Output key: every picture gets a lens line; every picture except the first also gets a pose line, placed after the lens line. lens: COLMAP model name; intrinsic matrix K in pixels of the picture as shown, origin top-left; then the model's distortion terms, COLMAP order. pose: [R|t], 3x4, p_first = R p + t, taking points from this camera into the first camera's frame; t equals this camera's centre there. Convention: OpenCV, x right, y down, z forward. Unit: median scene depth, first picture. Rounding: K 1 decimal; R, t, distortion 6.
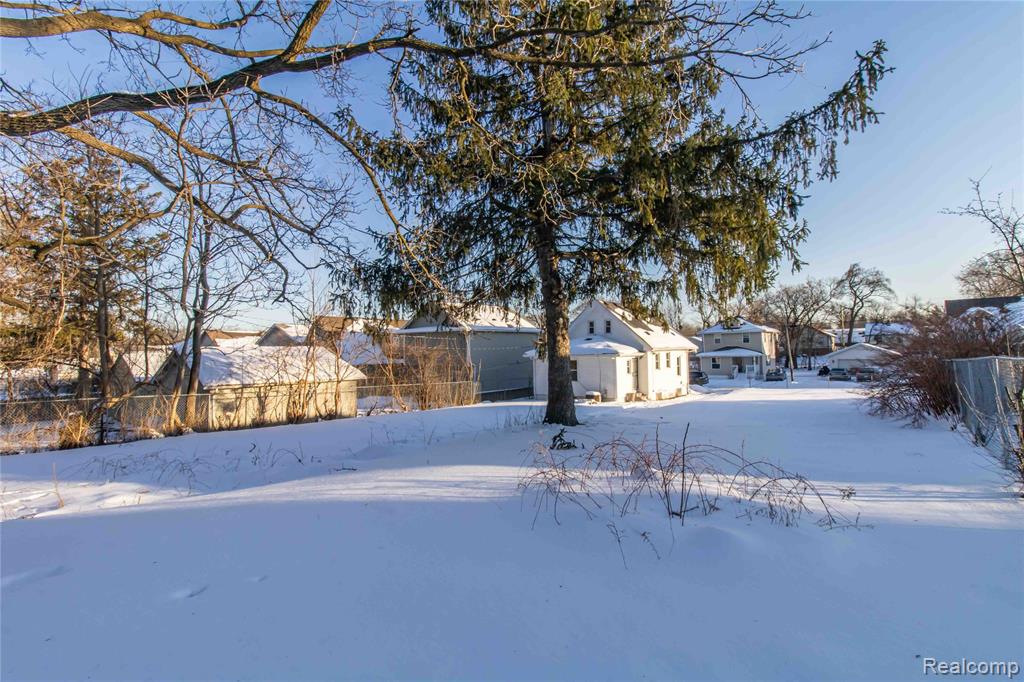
lens RADIAL K [[486.2, 0, 511.3], [0, 486.2, 336.2], [0, 0, 1]] dist [0.000738, 0.000022]
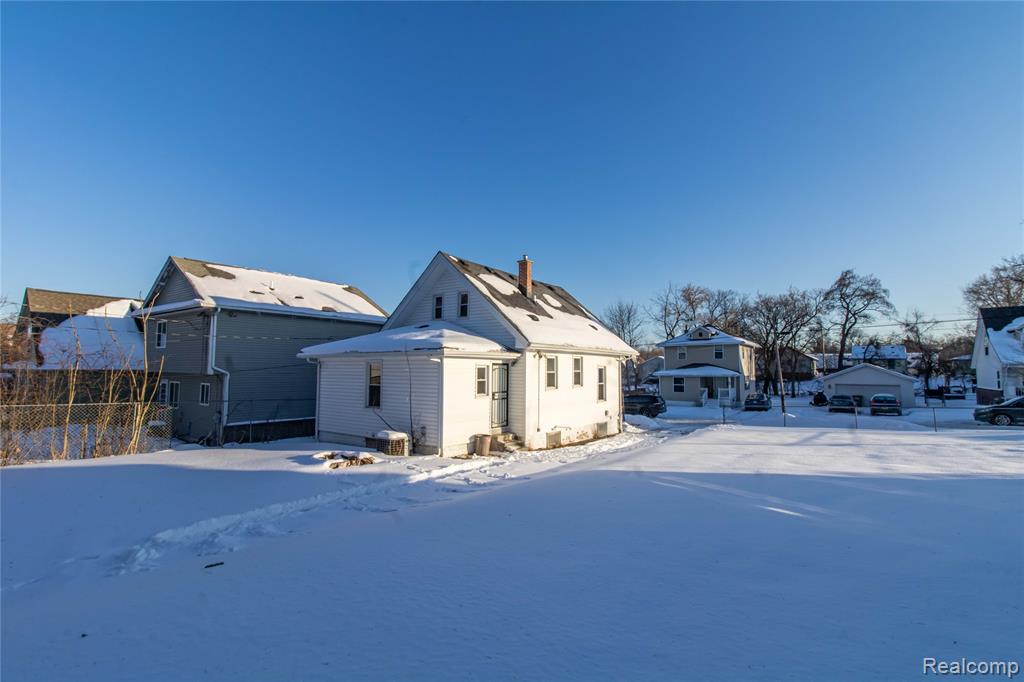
lens RADIAL K [[486.2, 0, 511.3], [0, 486.2, 336.2], [0, 0, 1]] dist [0.000738, 0.000022]
pose [[0.998494, 0.030557, 0.045566, 0.133116], [-0.028630, 0.998692, -0.042369, 0.020816], [-0.046801, 0.041001, 0.998062, 0.274937]]
